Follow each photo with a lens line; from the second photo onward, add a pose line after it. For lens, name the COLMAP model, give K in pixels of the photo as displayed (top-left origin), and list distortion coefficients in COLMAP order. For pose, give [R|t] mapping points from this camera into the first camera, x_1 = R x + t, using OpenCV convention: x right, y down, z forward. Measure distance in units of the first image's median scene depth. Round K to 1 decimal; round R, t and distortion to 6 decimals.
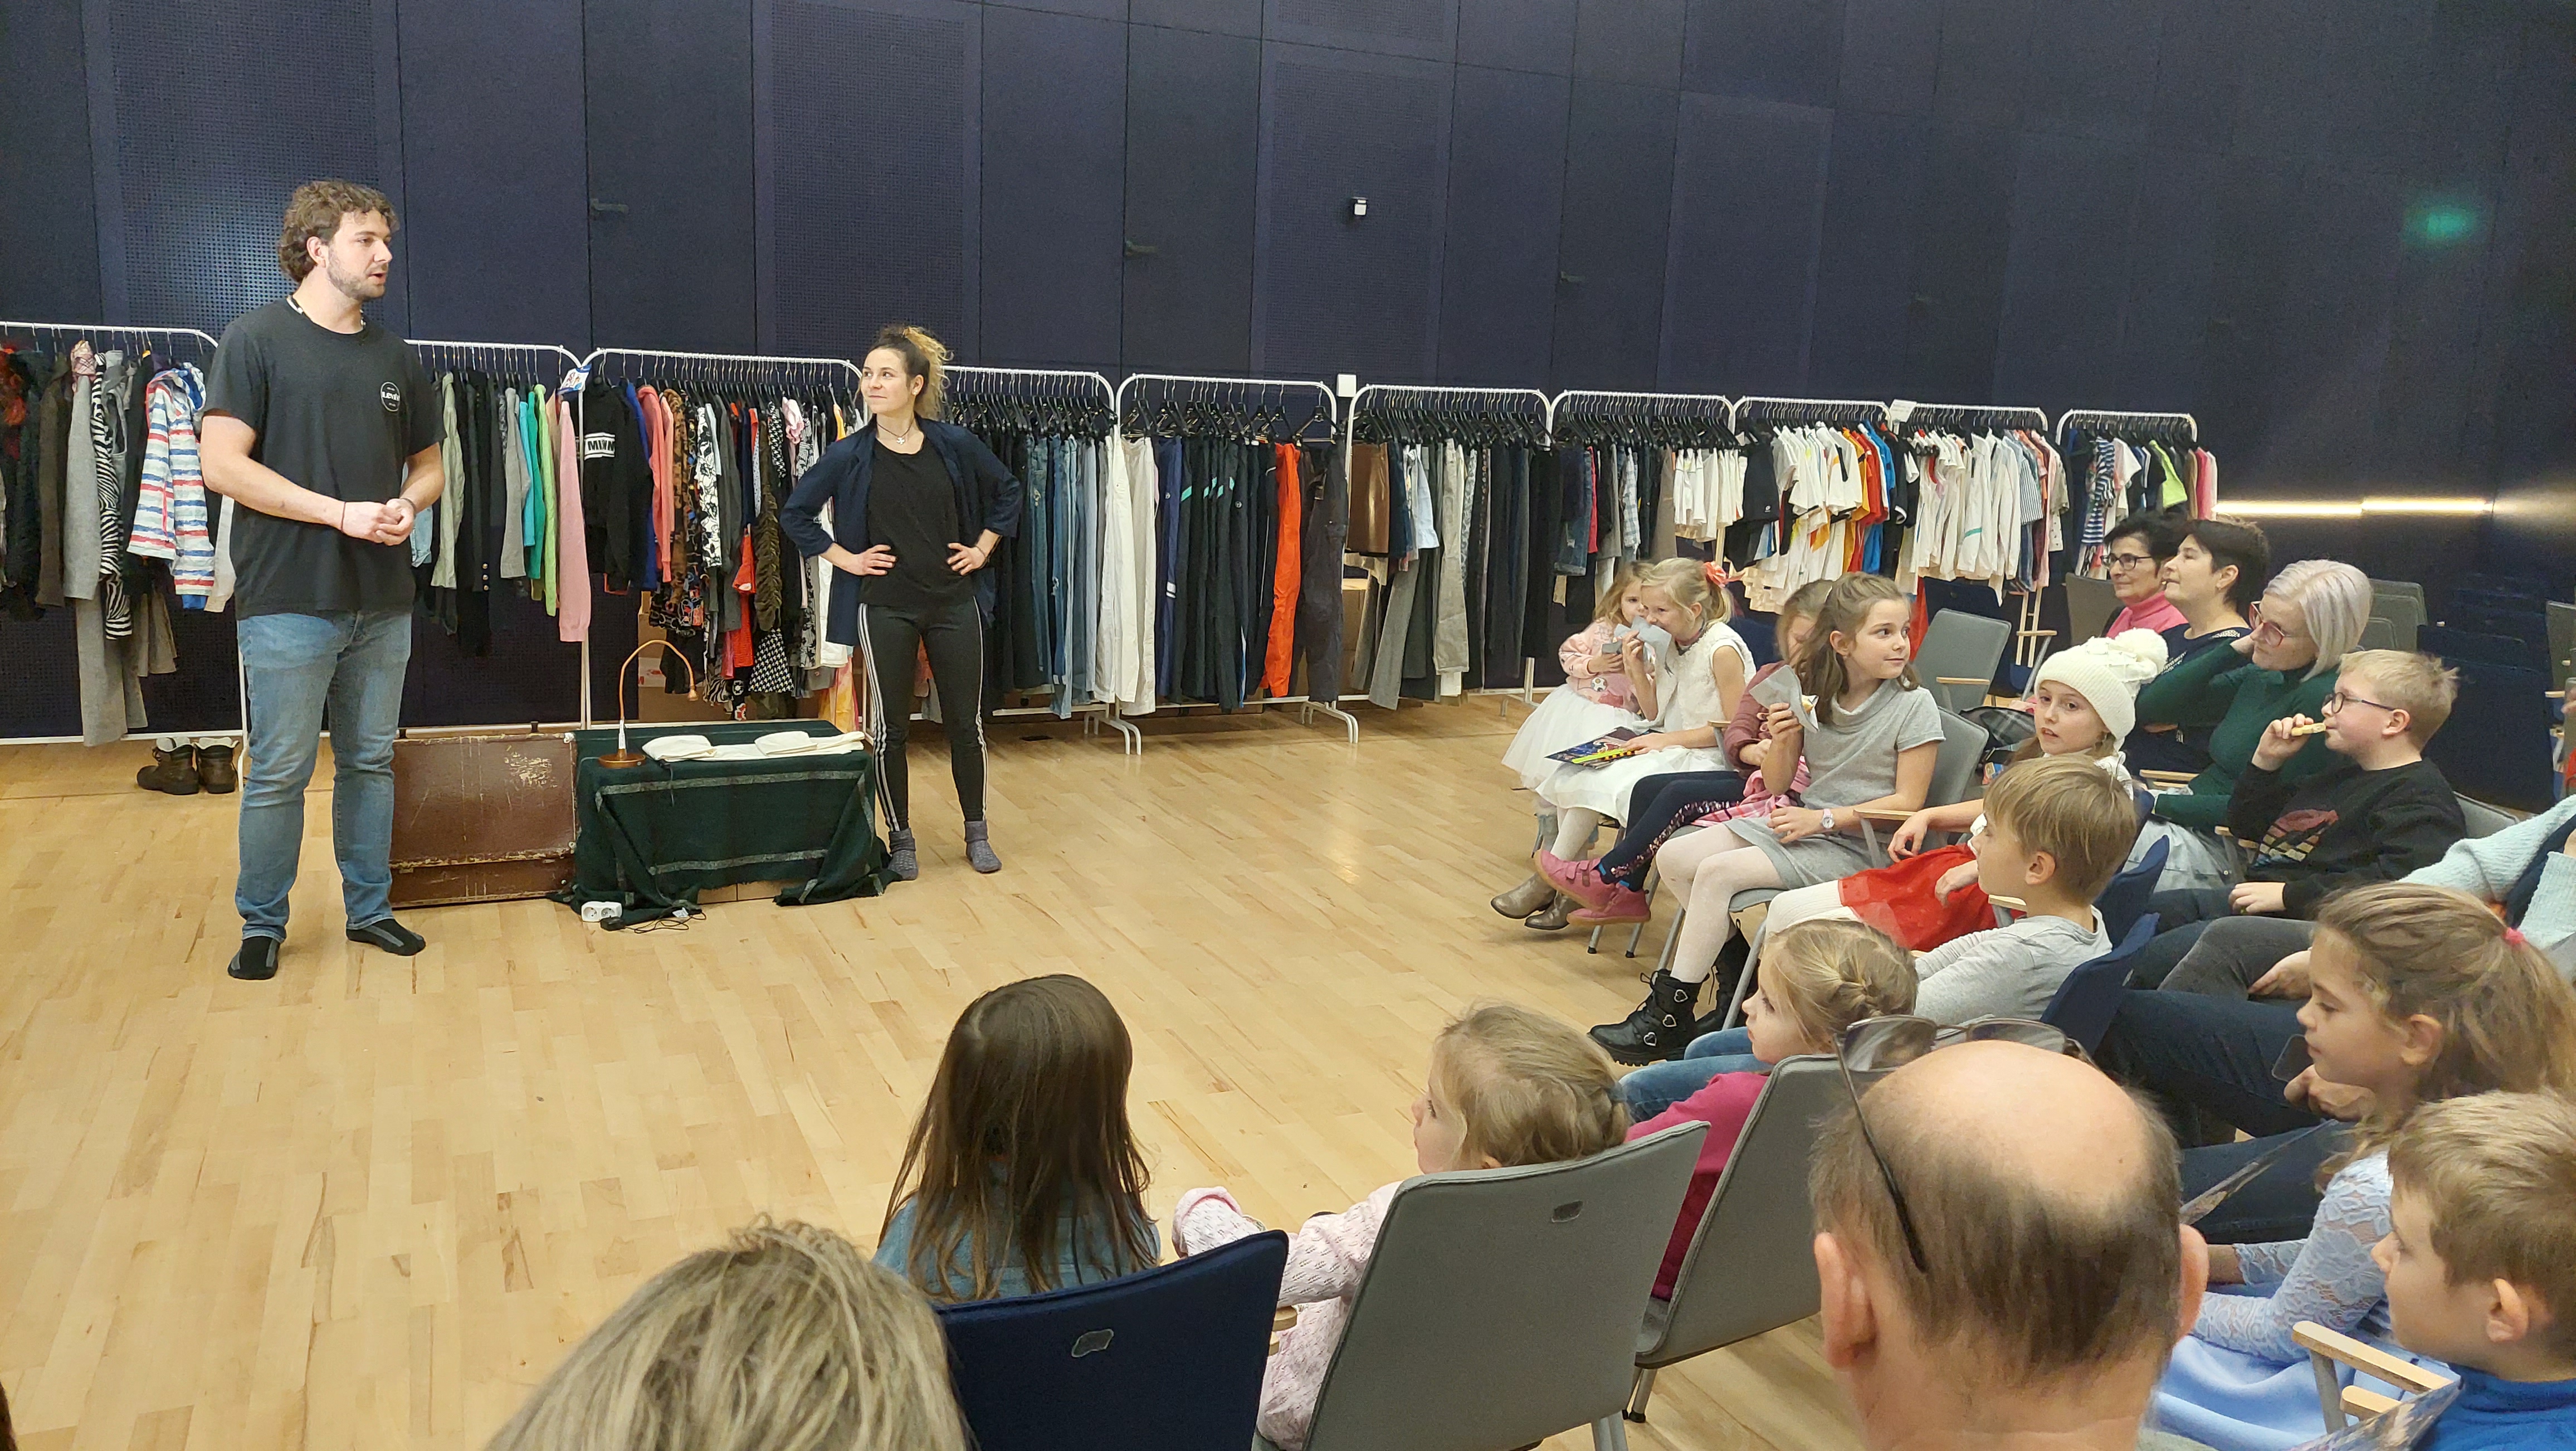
lens RADIAL K [[1837.3, 0, 1312.7], [0, 1837.3, 732.3], [0, 0, 1]] dist [0.025068, -0.035572]
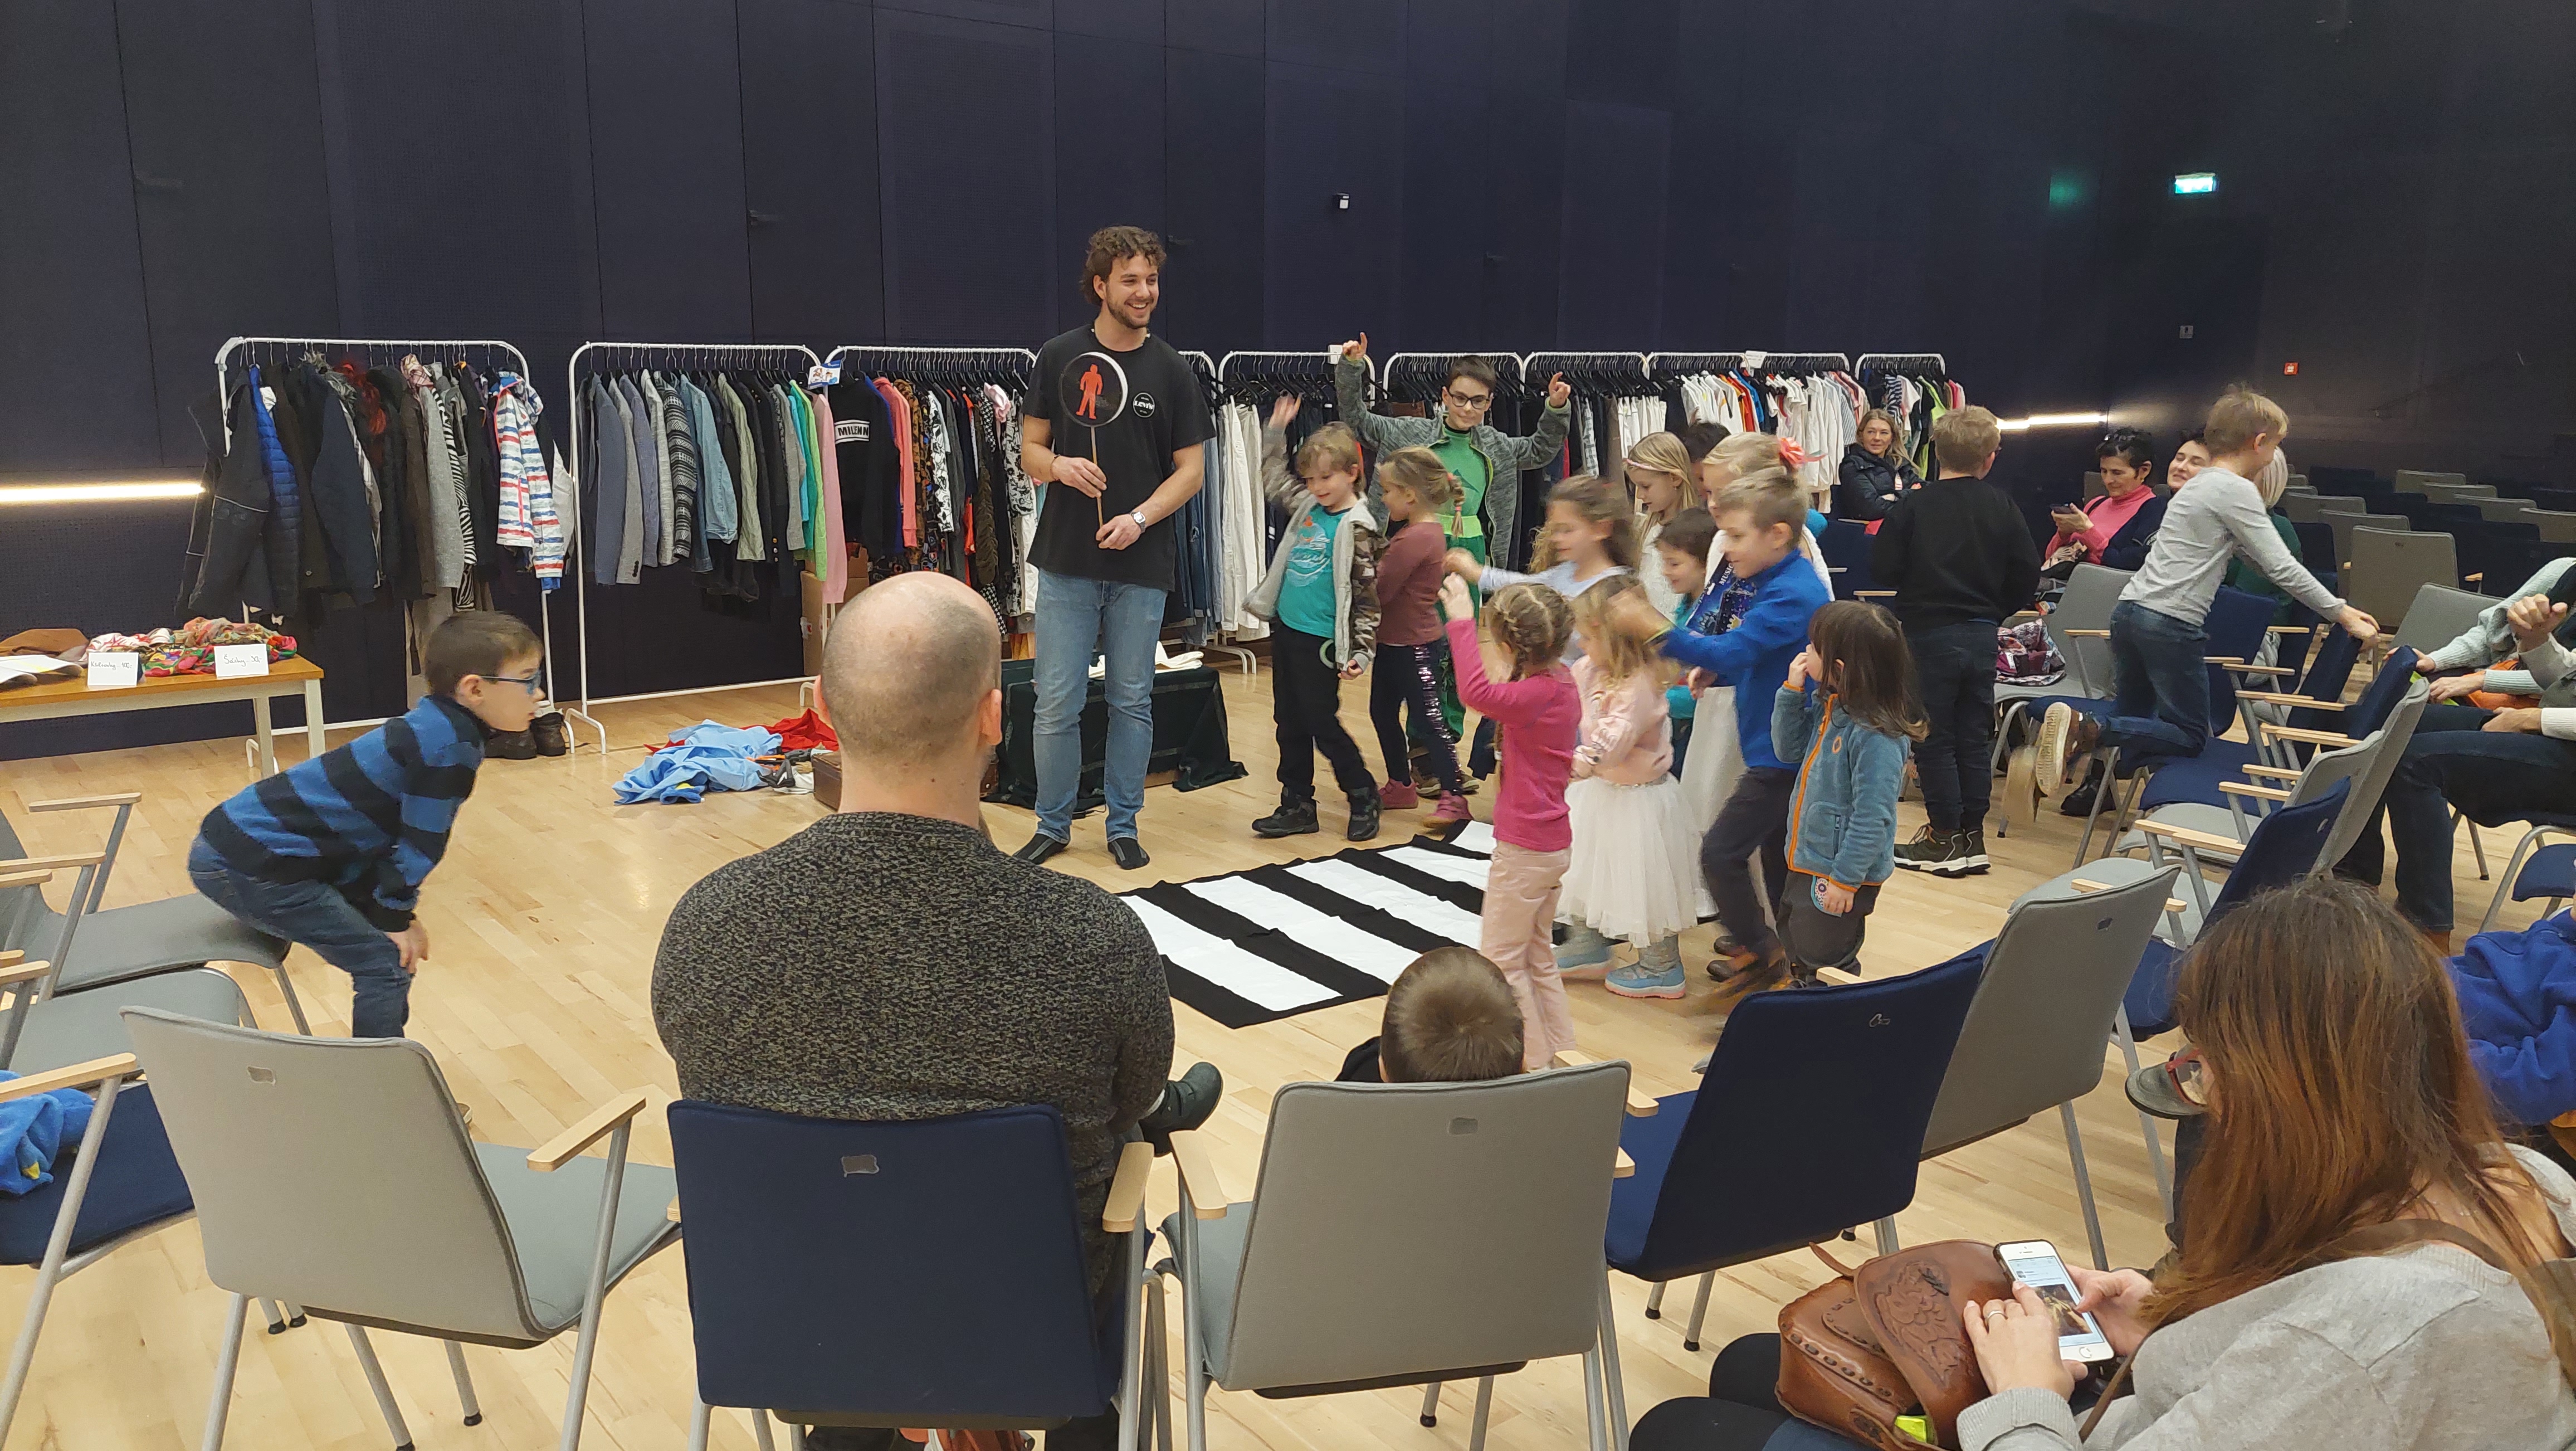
lens RADIAL K [[1837.3, 0, 1288.9], [0, 1837.3, 727.9], [0, 0, 1]] dist [0.025068, -0.035572]
pose [[0.968537, -0.082069, 0.234946, -0.359741], [0.077174, 0.996567, 0.029970, 0.013931], [-0.236600, -0.010895, 0.971546, -0.161661]]
